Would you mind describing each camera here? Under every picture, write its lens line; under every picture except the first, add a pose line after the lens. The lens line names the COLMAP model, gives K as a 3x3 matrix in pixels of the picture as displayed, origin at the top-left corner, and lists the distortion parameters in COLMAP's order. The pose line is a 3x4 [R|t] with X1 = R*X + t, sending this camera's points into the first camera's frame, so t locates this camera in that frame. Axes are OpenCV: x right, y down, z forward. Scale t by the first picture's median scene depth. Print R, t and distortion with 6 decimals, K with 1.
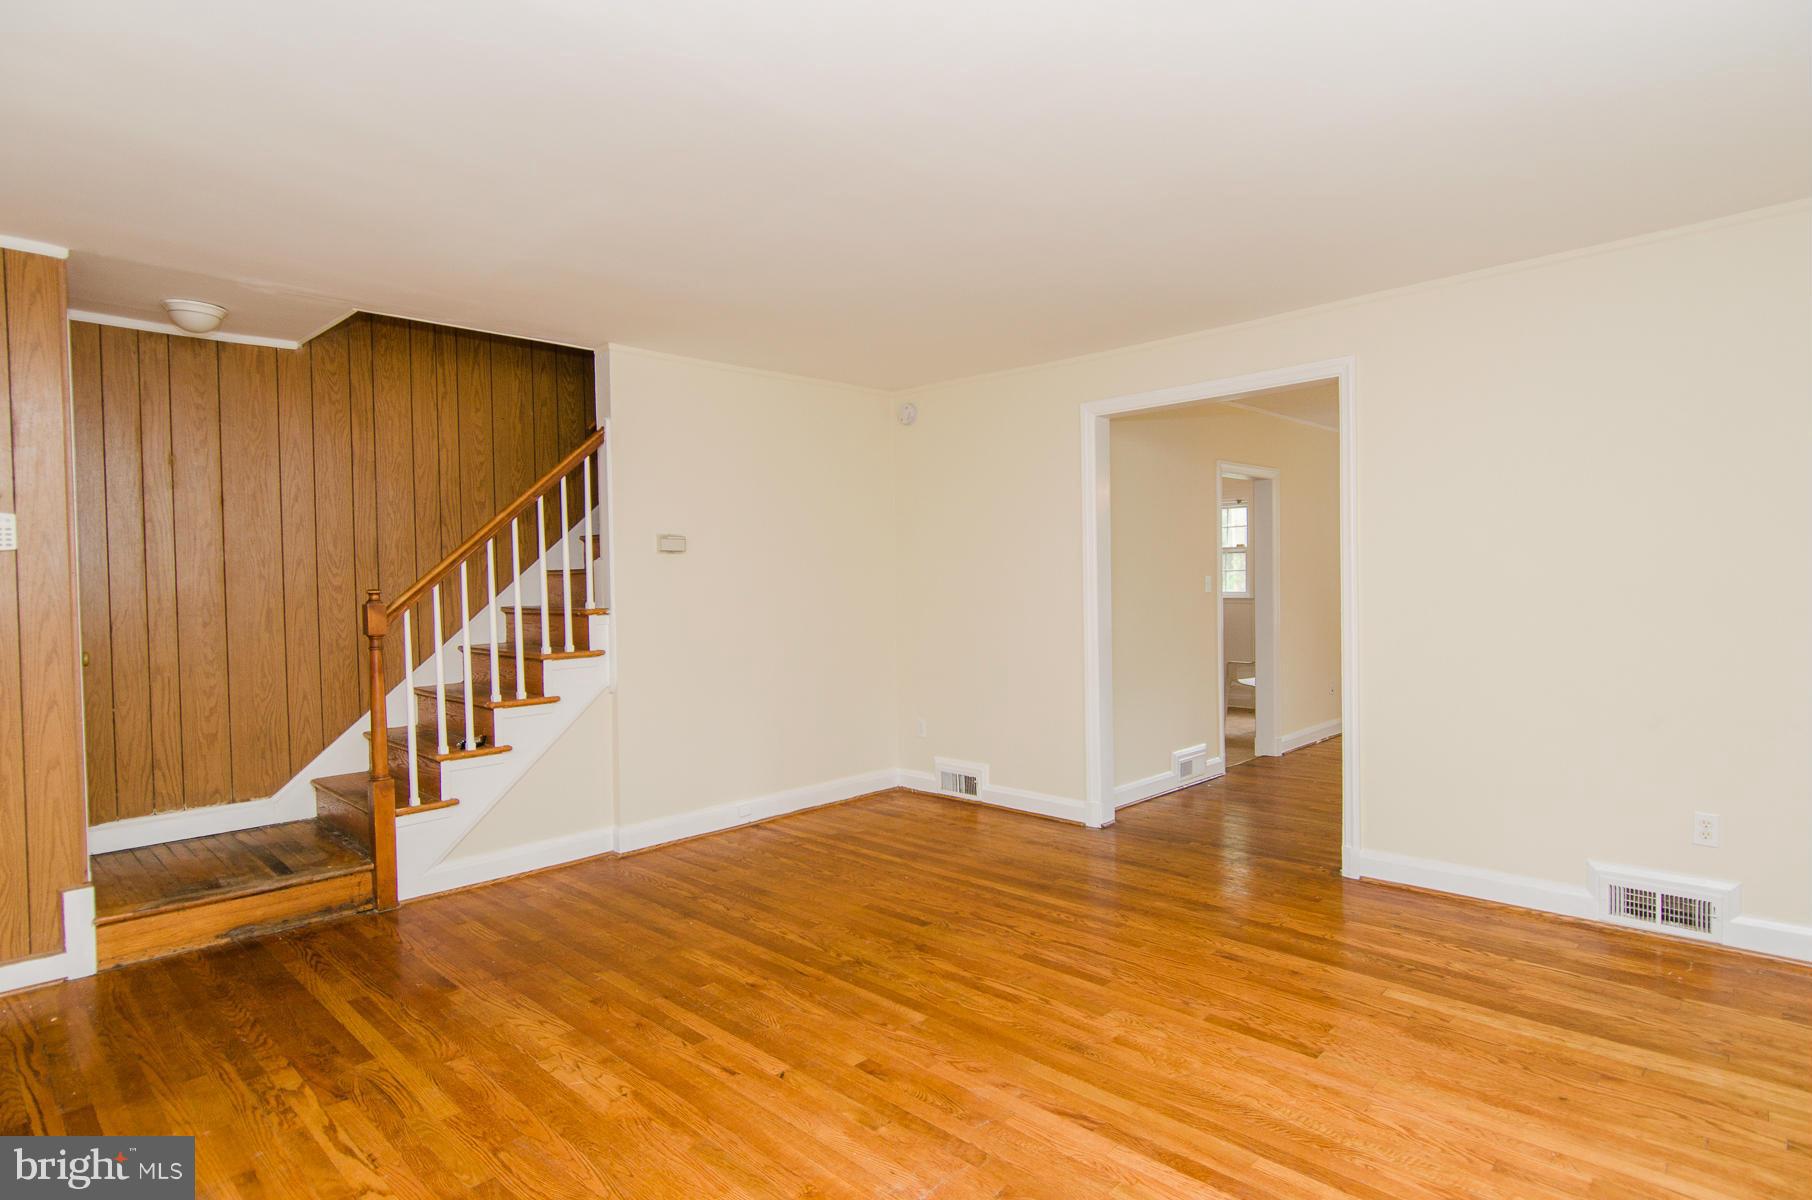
lens RADIAL K [[999.0, 0, 906.0], [0, 999.0, 600.0], [0, 0, 1]] dist [0.000578, 0.000110]
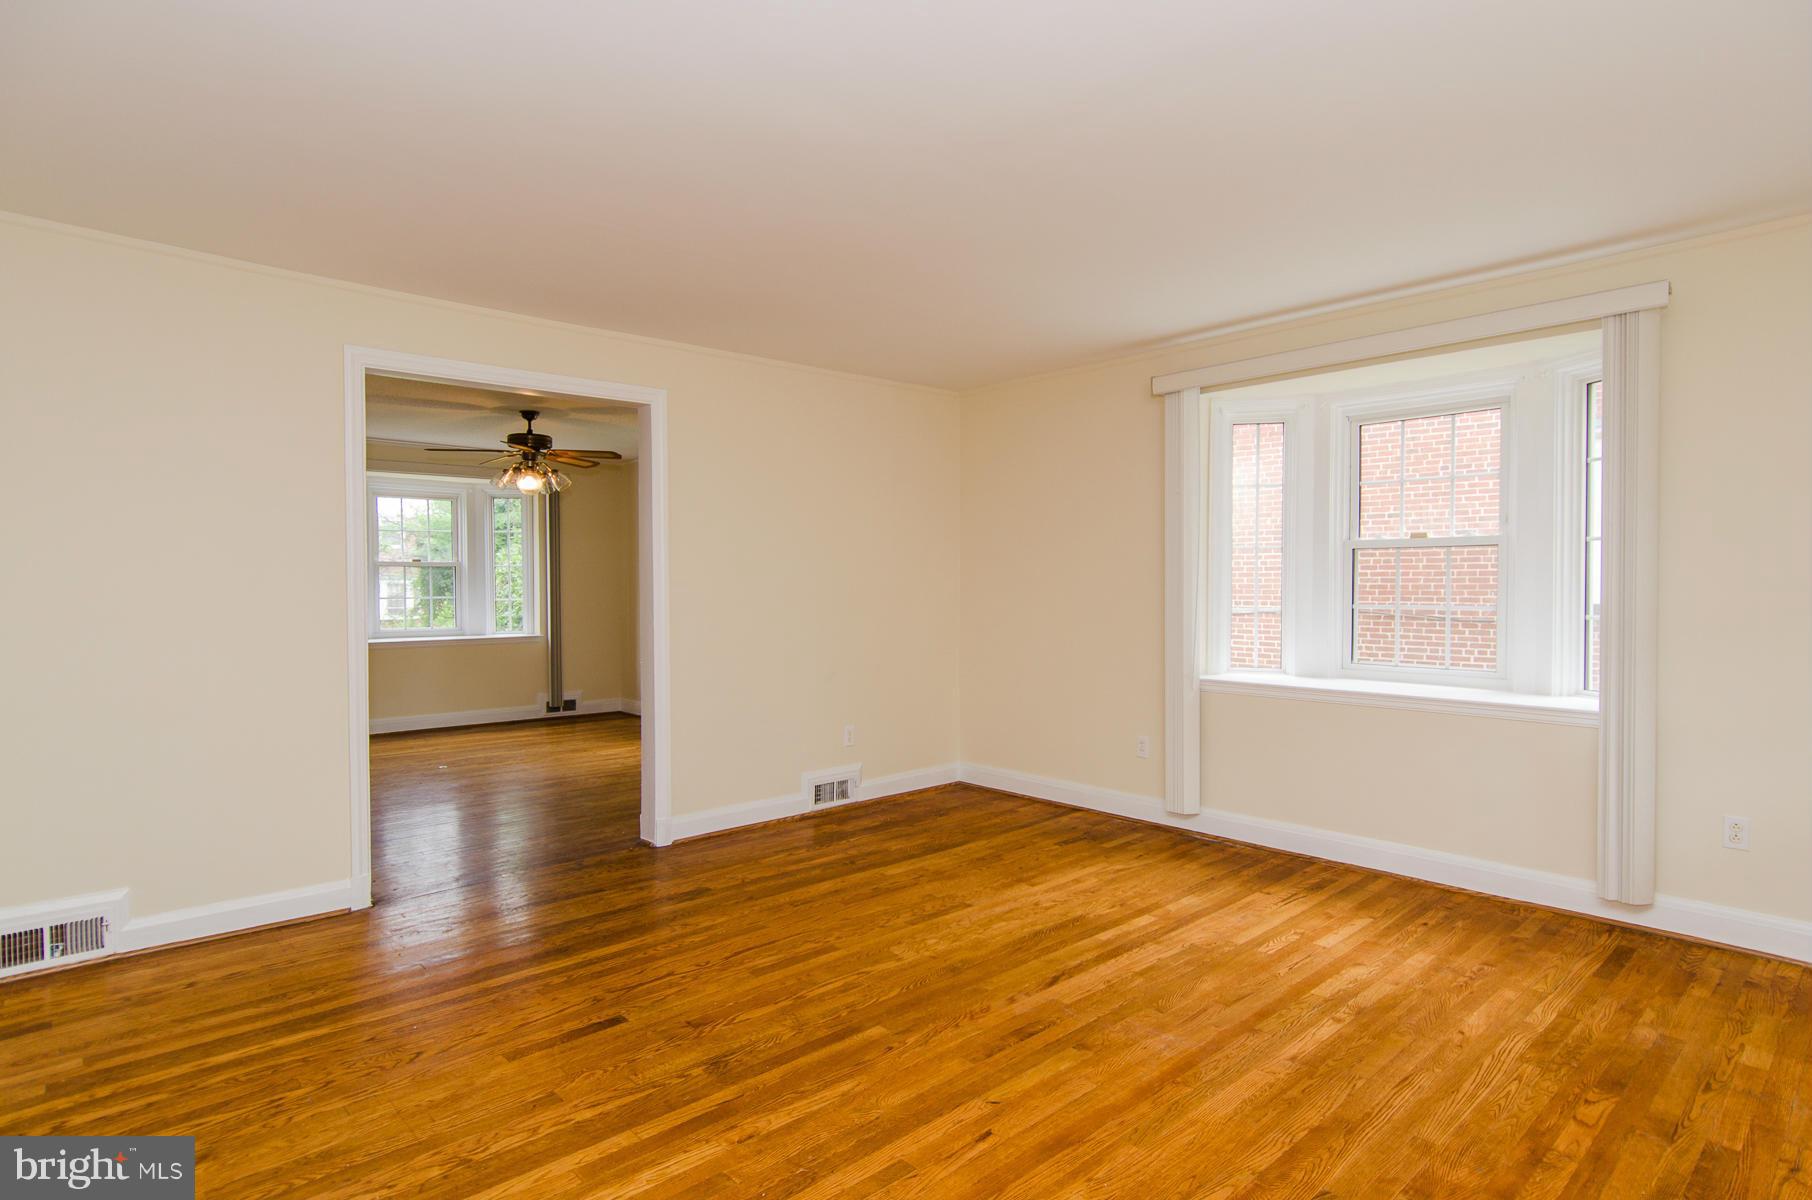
lens RADIAL K [[954.6, 0, 913.5], [0, 954.6, 602.2], [0, 0, 1]] dist [0.000426, -0.000866]
pose [[0.032350, -0.004146, 0.999468, -0.850326], [0.023753, 0.999712, 0.003378, -0.006412], [-0.999194, 0.023631, 0.032439, 0.849153]]
